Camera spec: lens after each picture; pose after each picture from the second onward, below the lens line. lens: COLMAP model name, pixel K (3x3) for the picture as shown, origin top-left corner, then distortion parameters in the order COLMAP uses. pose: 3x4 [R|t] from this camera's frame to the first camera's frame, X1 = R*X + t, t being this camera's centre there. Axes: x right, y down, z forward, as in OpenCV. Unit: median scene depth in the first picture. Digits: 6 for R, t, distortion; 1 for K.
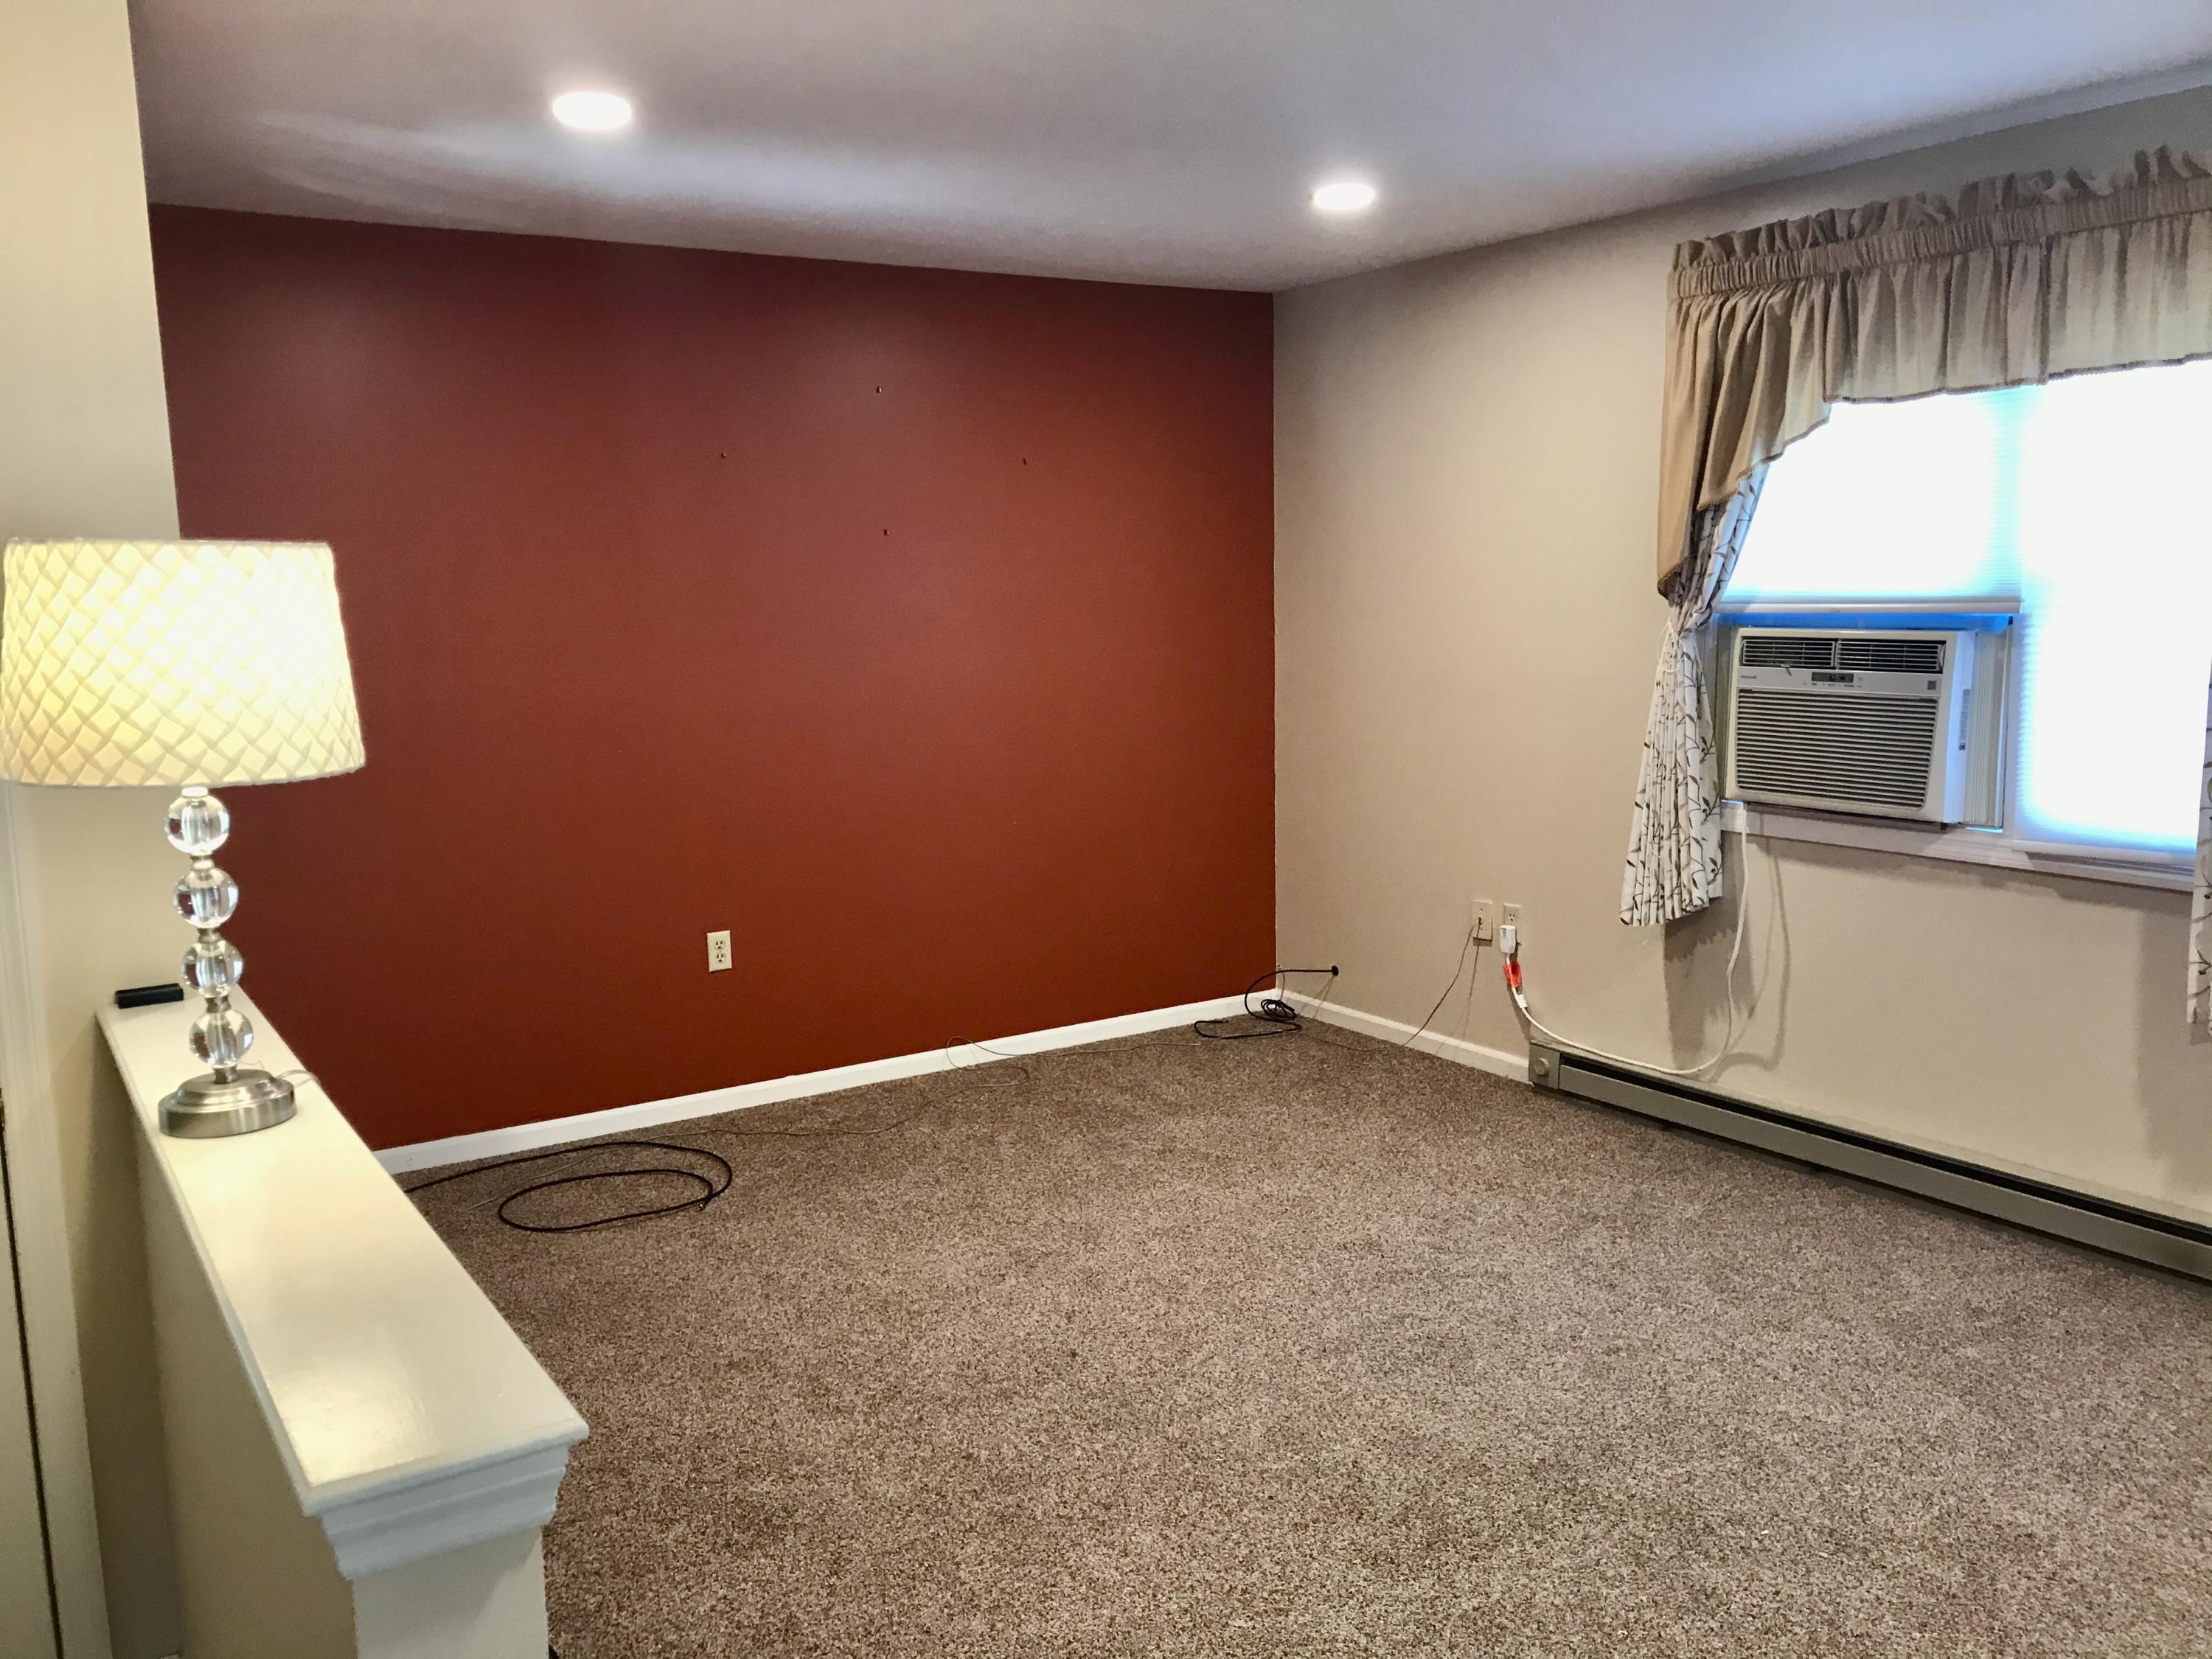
lens RADIAL K [[1824.7, 0, 1105.5], [0, 1824.7, 834.0], [0, 0, 1]] dist [0.030200, -0.045024]
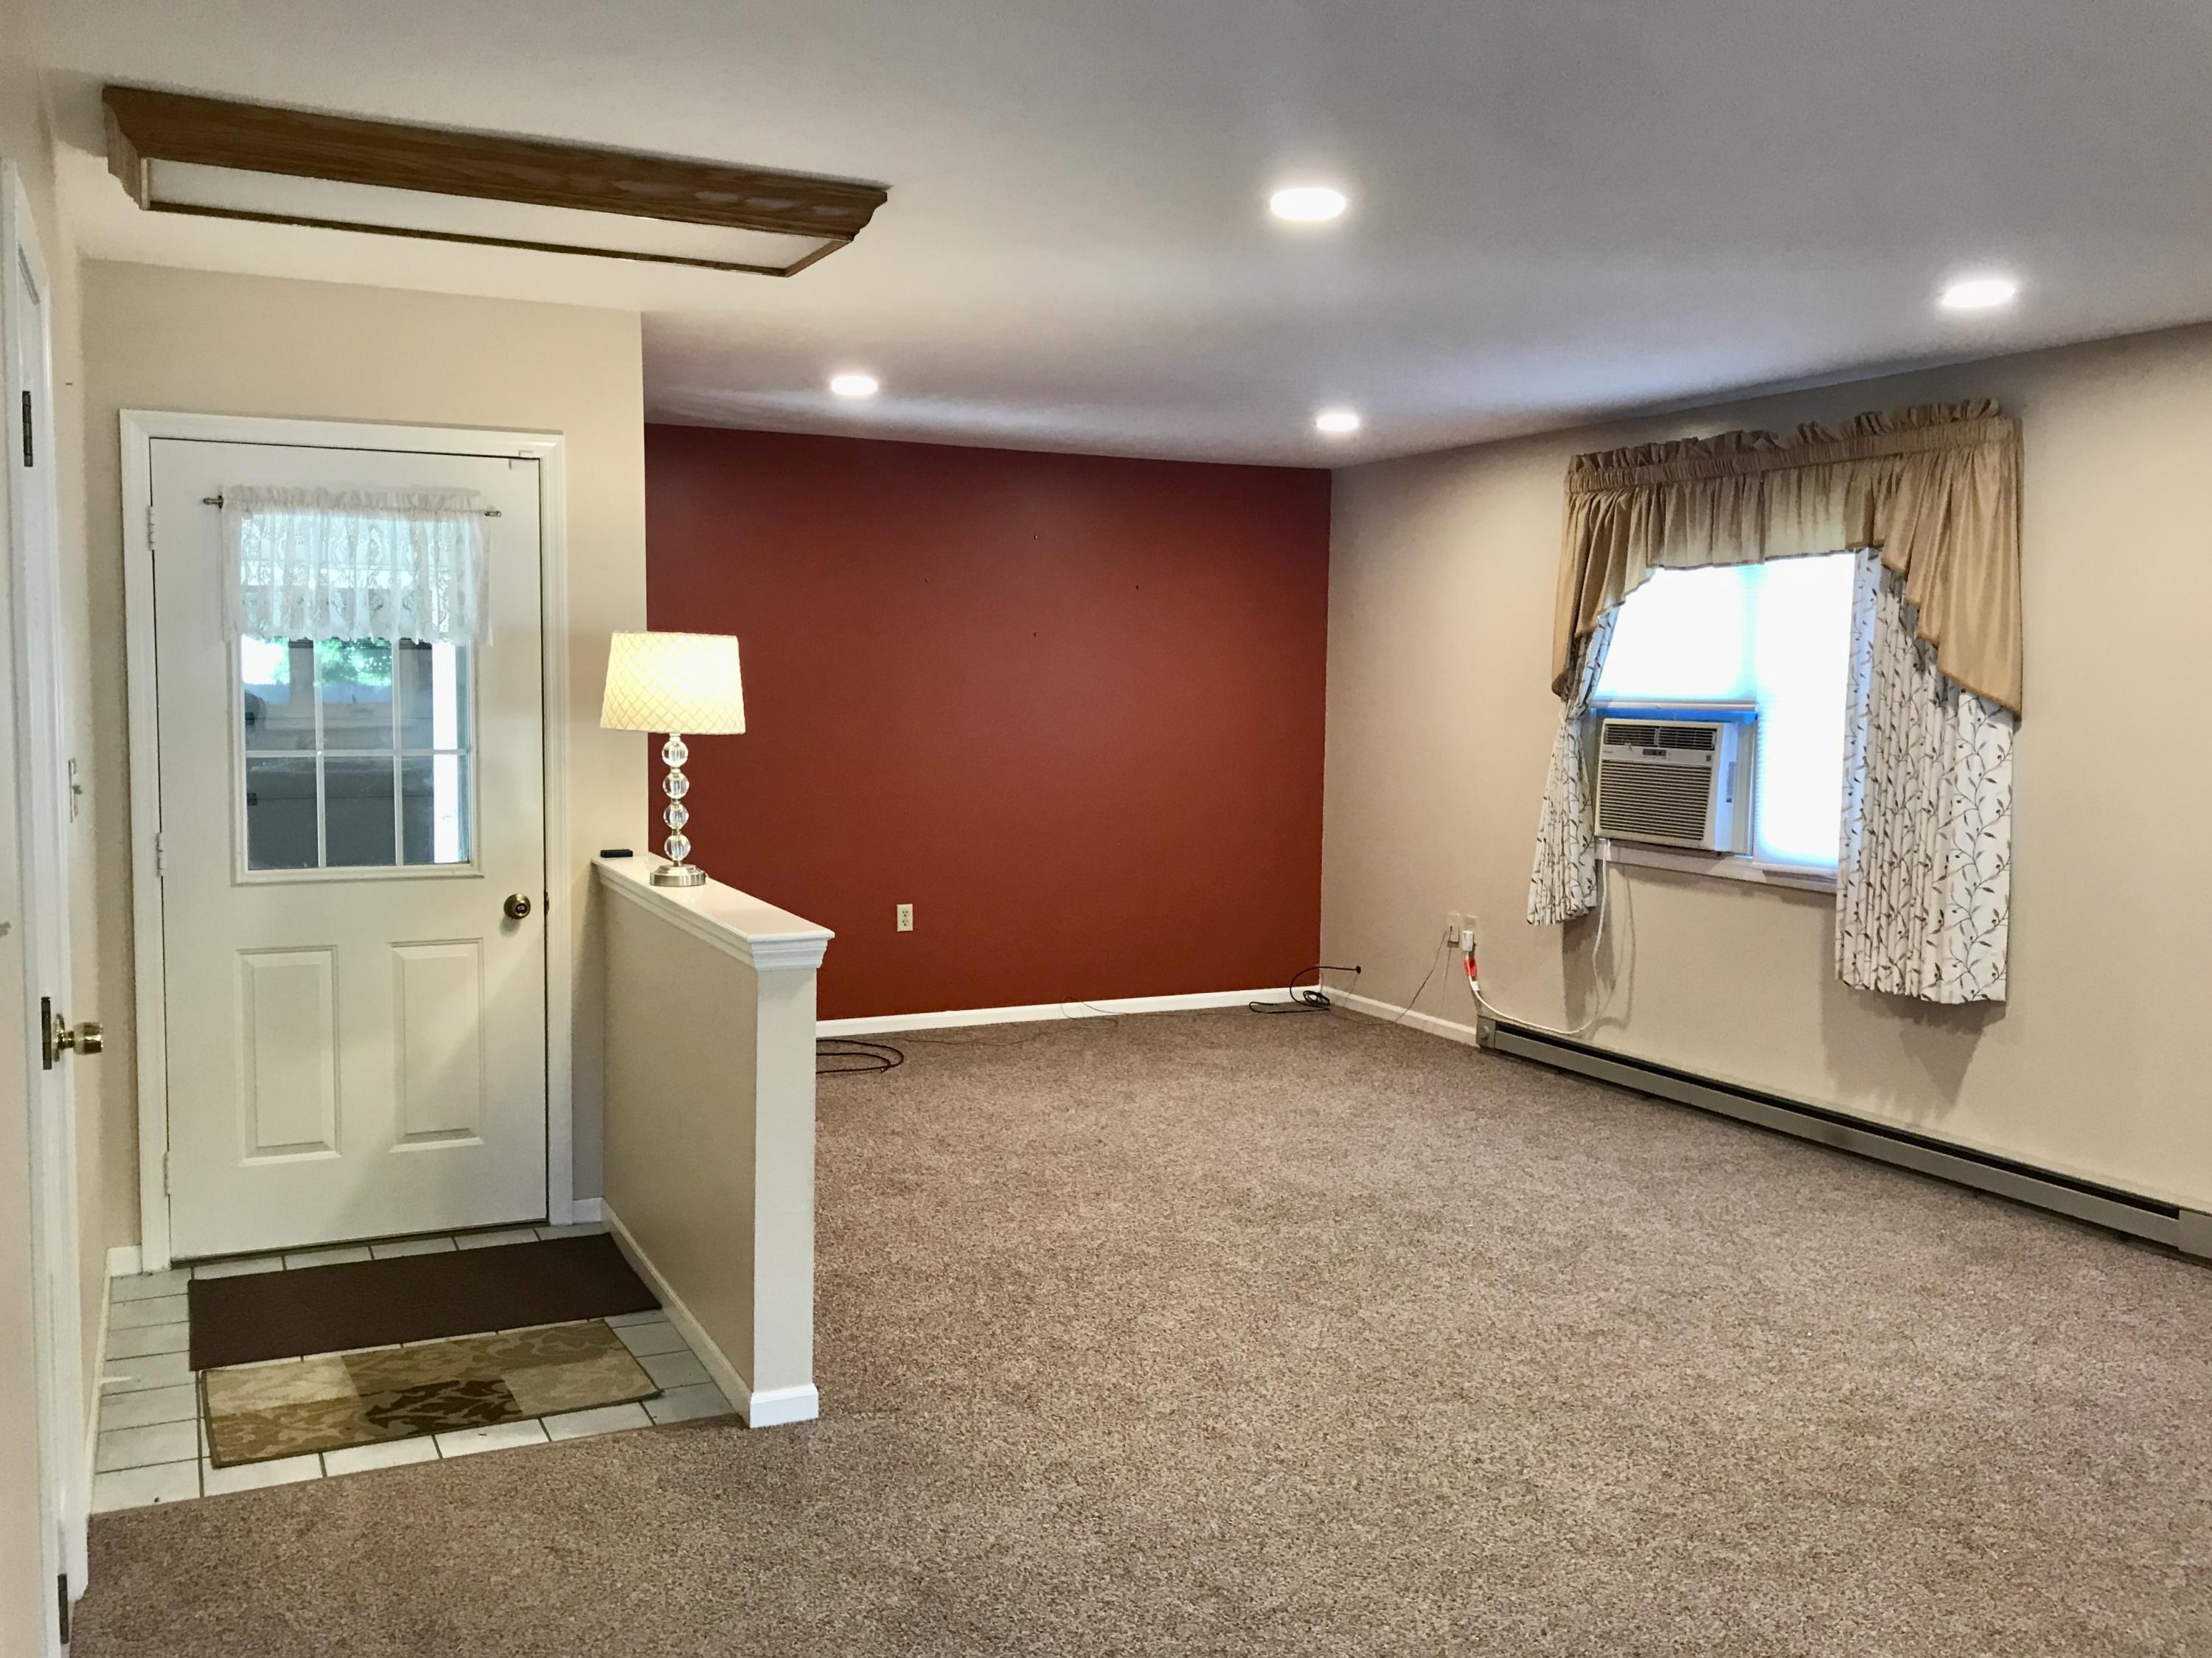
lens RADIAL K [[1824.6, 0, 1105.0], [0, 1824.6, 816.4], [0, 0, 1]] dist [0.030200, -0.045024]
pose [[0.992655, 0.042366, -0.113322, 0.125852], [-0.049434, 0.996955, -0.060302, 0.075159], [0.110422, 0.065461, 0.991727, -0.497055]]
